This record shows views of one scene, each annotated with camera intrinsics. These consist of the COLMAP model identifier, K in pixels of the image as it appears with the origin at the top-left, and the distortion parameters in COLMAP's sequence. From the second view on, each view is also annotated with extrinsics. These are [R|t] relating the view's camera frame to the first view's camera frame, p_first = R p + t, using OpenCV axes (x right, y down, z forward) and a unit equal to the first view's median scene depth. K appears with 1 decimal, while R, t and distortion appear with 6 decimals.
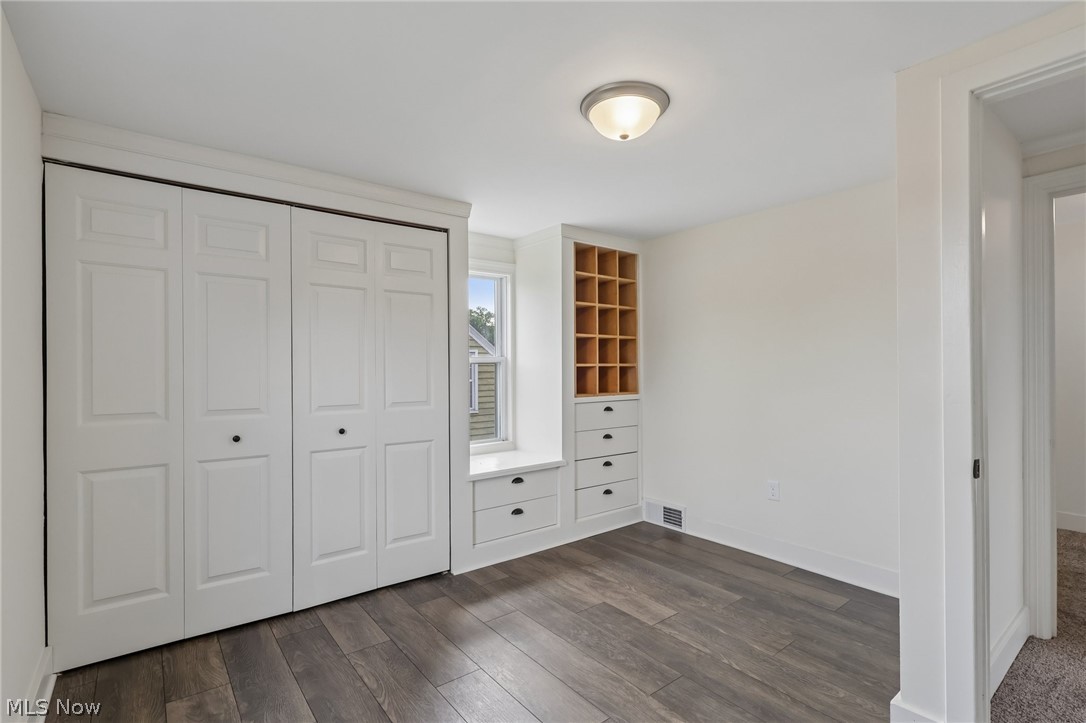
lens RADIAL K [[506.5, 0, 537.8], [0, 506.5, 365.8], [0, 0, 1]] dist [-0.004786, 0.001947]
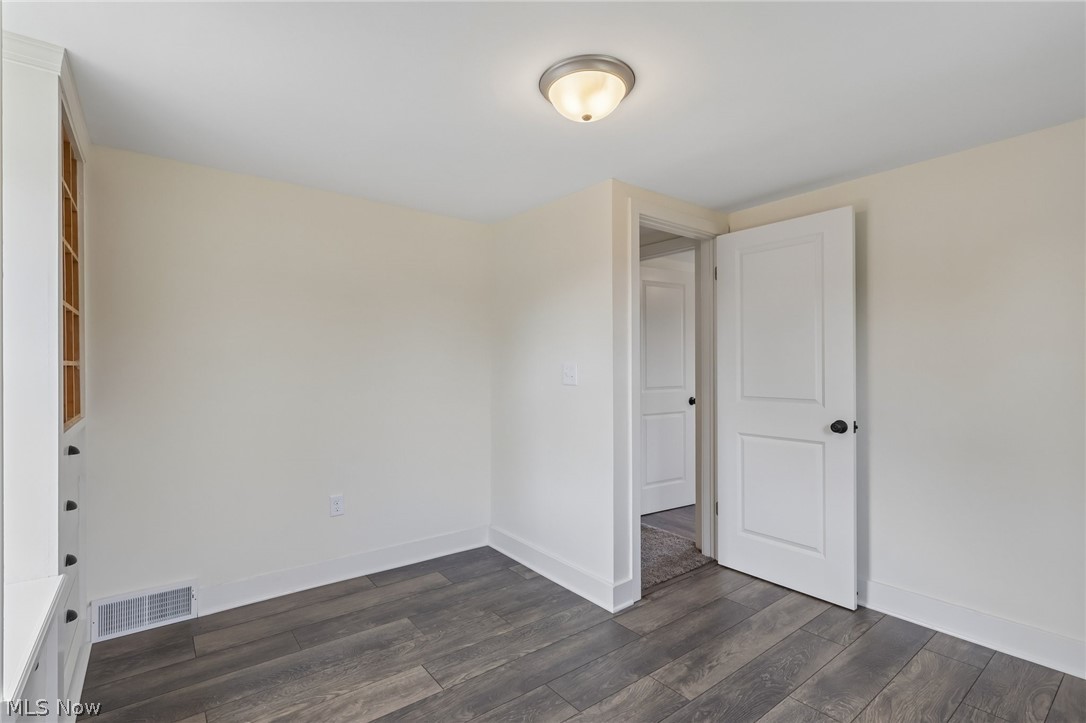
lens RADIAL K [[506.5, 0, 538.6], [0, 506.5, 362.0], [0, 0, 1]] dist [-0.004786, 0.001947]
pose [[-0.002118, 0.015709, 0.999874, -0.529823], [-0.003017, 0.999872, -0.015715, 0.006204], [-0.999993, -0.003050, -0.002070, 0.775344]]
